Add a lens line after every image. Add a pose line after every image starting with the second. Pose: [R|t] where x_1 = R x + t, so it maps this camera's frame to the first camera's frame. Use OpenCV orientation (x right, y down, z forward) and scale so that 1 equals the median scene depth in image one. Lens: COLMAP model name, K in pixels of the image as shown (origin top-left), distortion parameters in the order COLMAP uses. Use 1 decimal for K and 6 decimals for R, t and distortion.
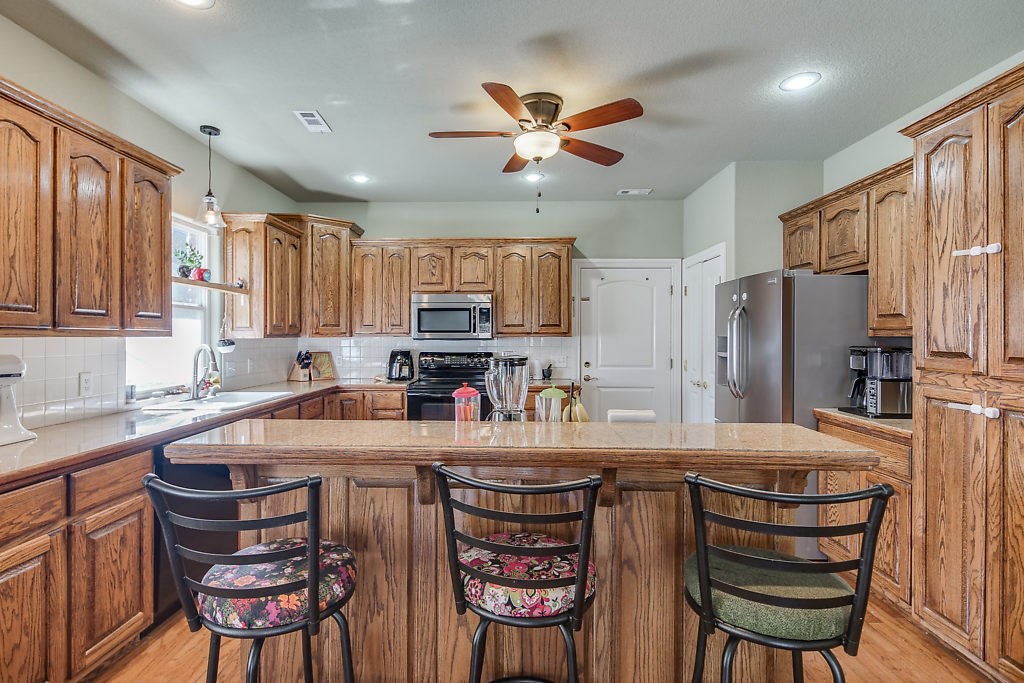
lens RADIAL K [[501.3, 0, 495.2], [0, 501.3, 337.4], [0, 0, 1]] dist [0.017060, -0.010654]
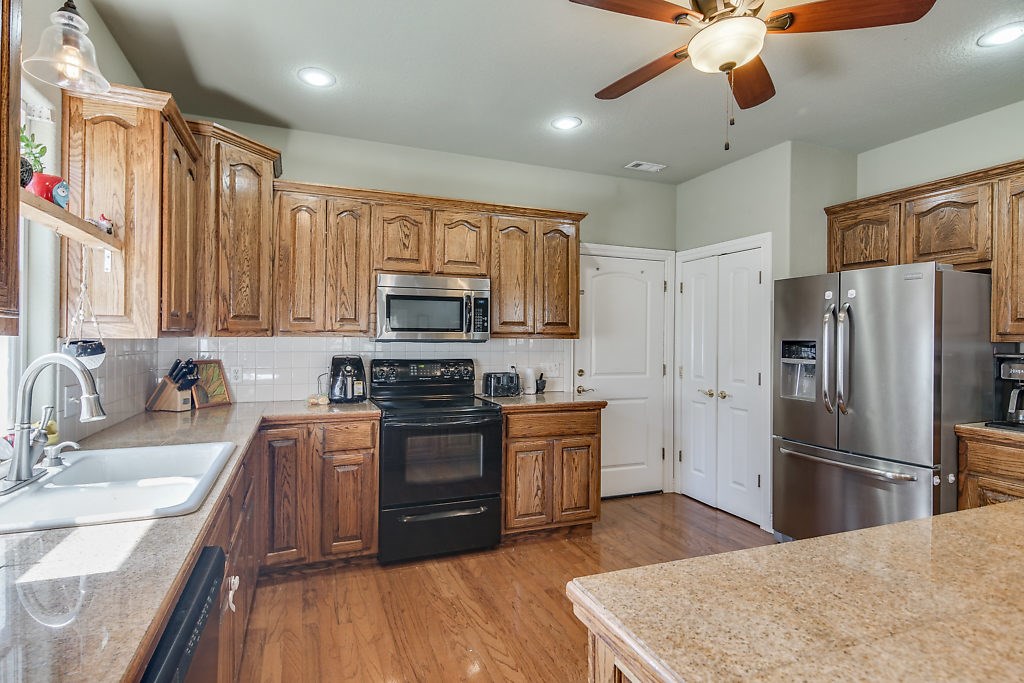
lens RADIAL K [[501.3, 0, 495.2], [0, 501.3, 337.4], [0, 0, 1]] dist [0.017060, -0.010654]
pose [[0.922283, 0.008146, 0.386430, -0.277035], [-0.007966, 0.999966, -0.002067, -0.000695], [-0.386434, -0.001172, 0.922316, 0.320813]]
